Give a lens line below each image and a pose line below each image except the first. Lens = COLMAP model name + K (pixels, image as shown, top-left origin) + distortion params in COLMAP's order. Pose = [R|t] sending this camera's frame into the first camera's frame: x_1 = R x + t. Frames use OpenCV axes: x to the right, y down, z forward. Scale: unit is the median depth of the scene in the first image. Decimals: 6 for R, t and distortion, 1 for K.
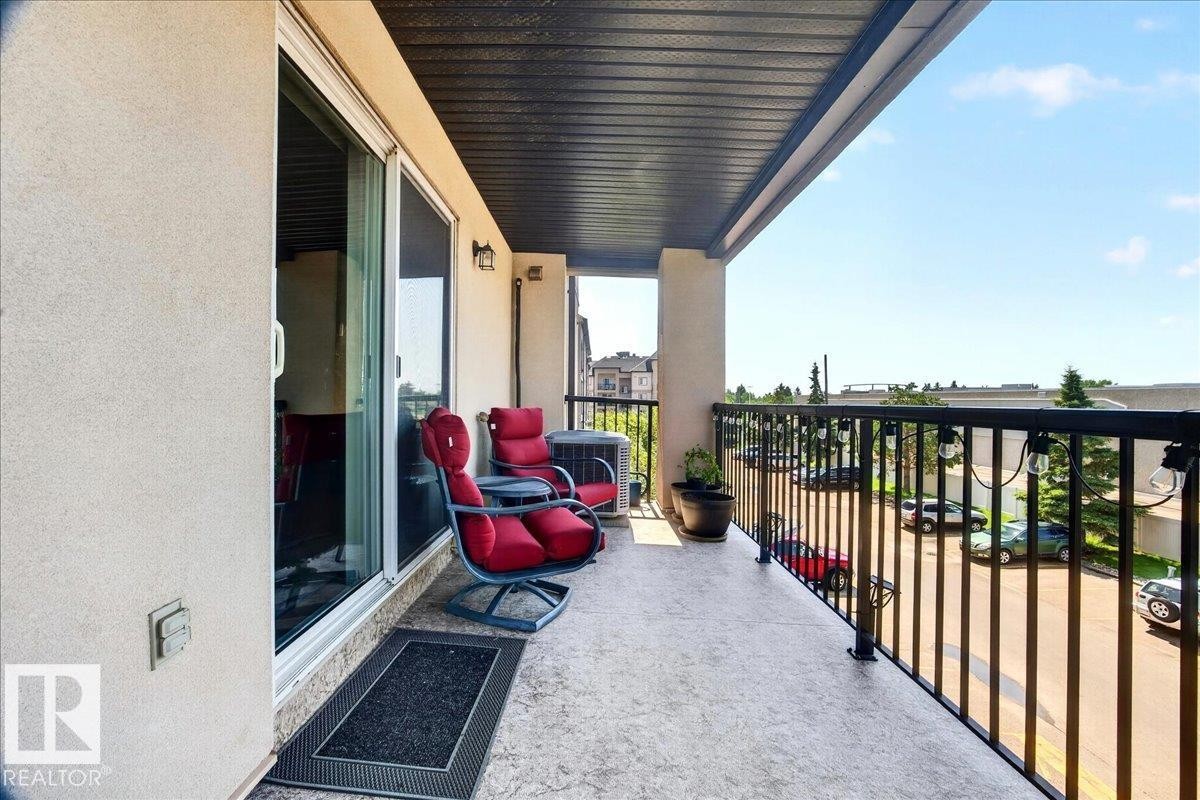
lens RADIAL K [[527.1, 0, 605.1], [0, 527.1, 390.9], [0, 0, 1]] dist [-0.000655, 0.000218]
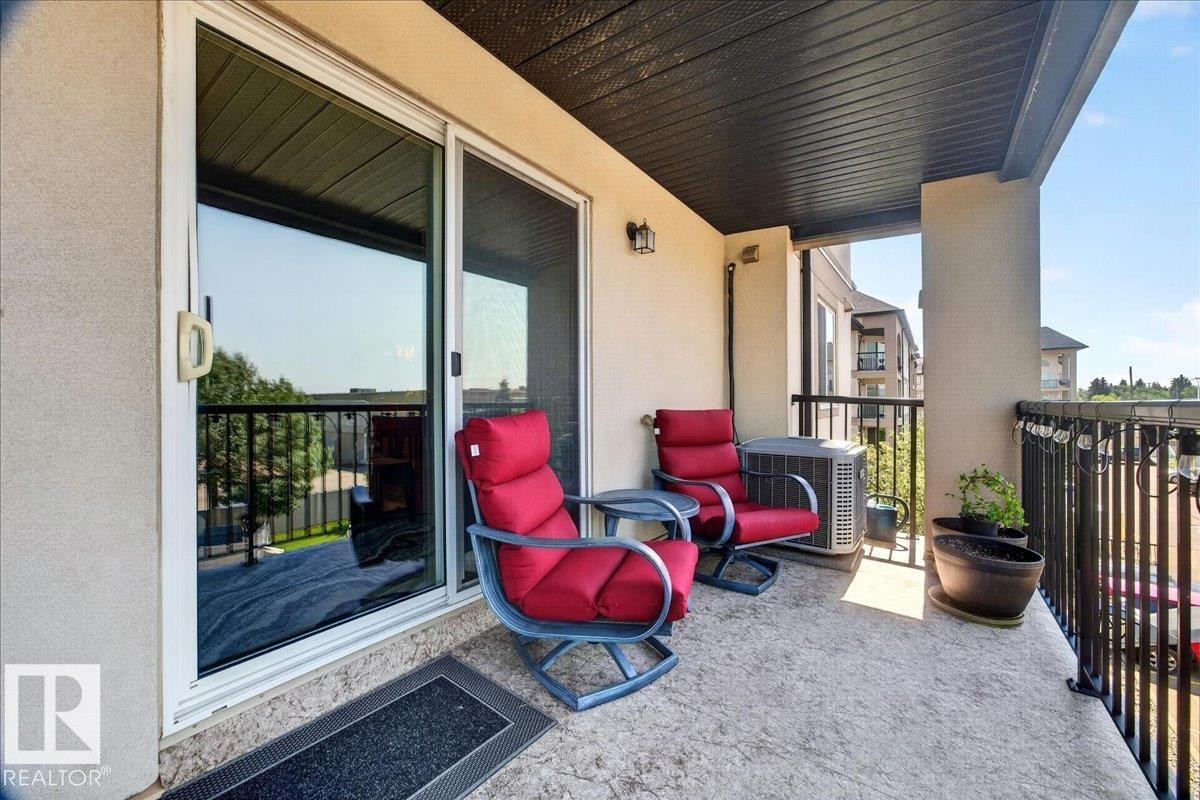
lens RADIAL K [[485.9, 0, 600.0], [0, 485.9, 400.0], [0, 0, 1]] dist [-0.012830, 0.000038]
pose [[0.810290, -0.014077, -0.585861, 0.171066], [0.020264, 0.999787, 0.004004, 0.009988], [0.585679, -0.015116, 0.810402, 0.273451]]
